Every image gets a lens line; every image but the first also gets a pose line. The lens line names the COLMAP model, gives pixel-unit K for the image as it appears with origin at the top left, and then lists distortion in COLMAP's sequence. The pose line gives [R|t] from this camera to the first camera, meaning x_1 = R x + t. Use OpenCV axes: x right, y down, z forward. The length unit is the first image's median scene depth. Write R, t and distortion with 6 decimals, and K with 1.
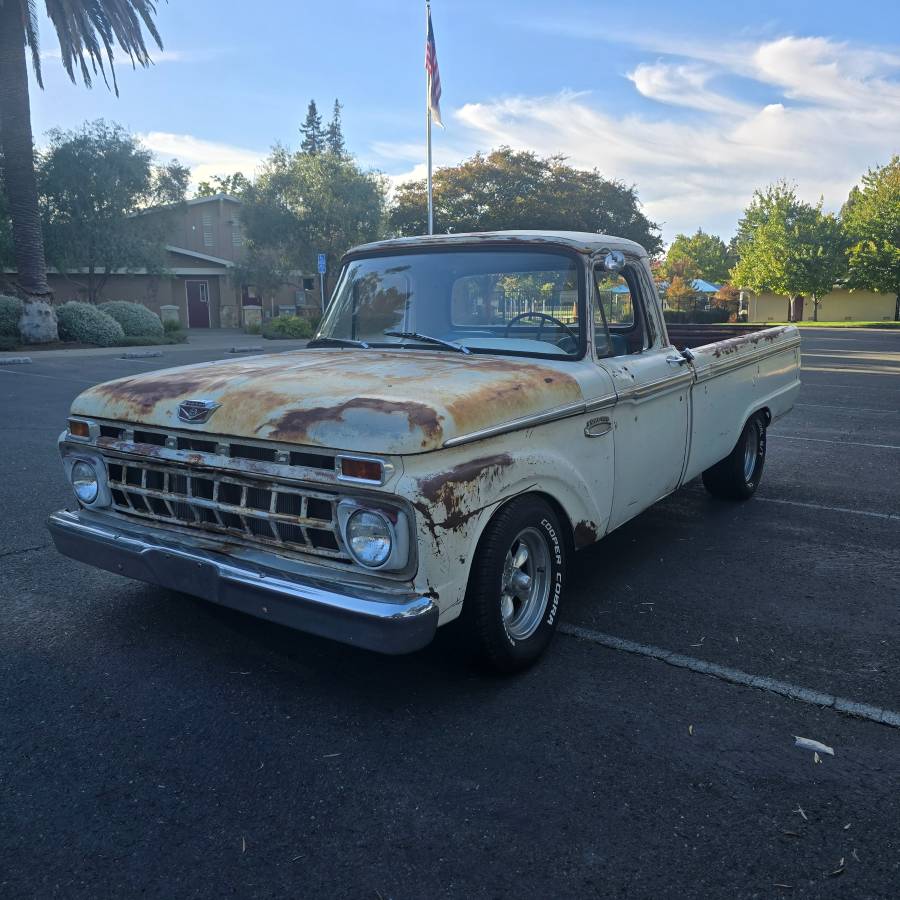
lens RADIAL K [[807.8, 0, 446.2], [0, 807.8, 445.3], [0, 0, 1]] dist [0.066764, -0.067238]
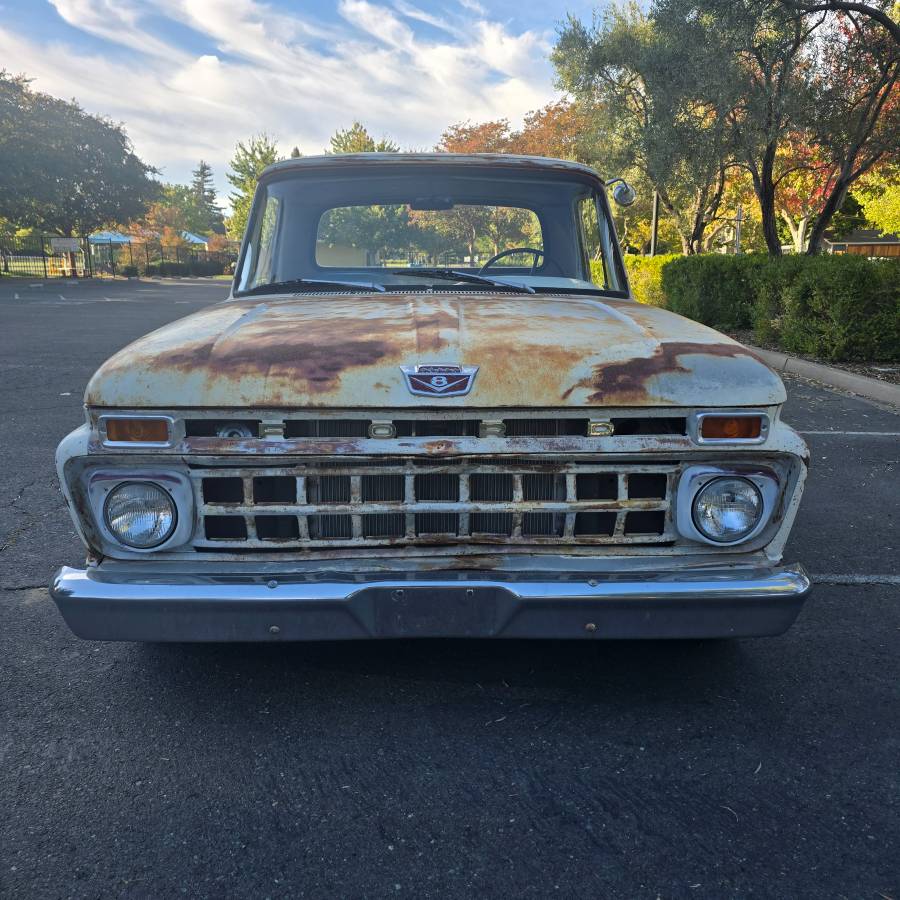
lens RADIAL K [[806.3, 0, 435.3], [0, 806.3, 451.2], [0, 0, 1]] dist [0.093991, -0.107235]
pose [[0.811515, -0.132247, 0.569170, -0.660474], [0.097126, 0.991031, 0.091785, -0.041419], [-0.576203, -0.019204, 0.817081, 0.397980]]
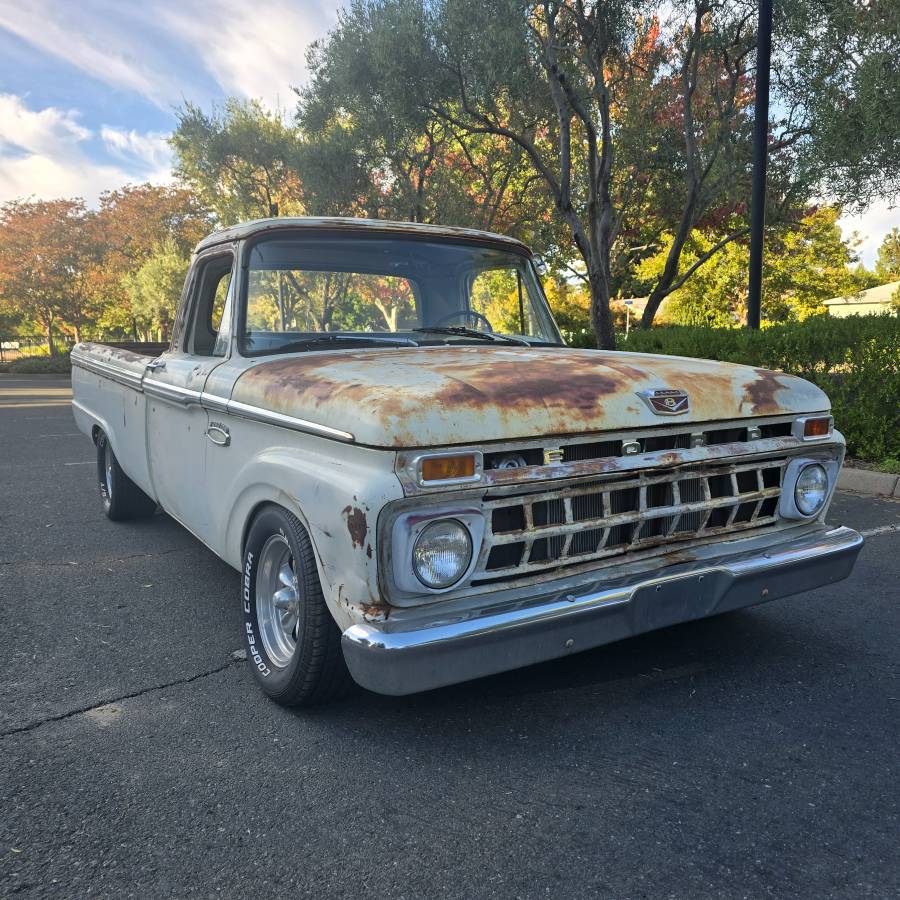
lens RADIAL K [[816.4, 0, 453.4], [0, 816.4, 460.2], [0, 0, 1]] dist [0.088006, -0.101341]
pose [[0.392114, -0.133263, 0.910213, -1.080920], [0.167635, 0.983236, 0.071738, -0.073938], [-0.904514, 0.124454, 0.407880, 0.795400]]
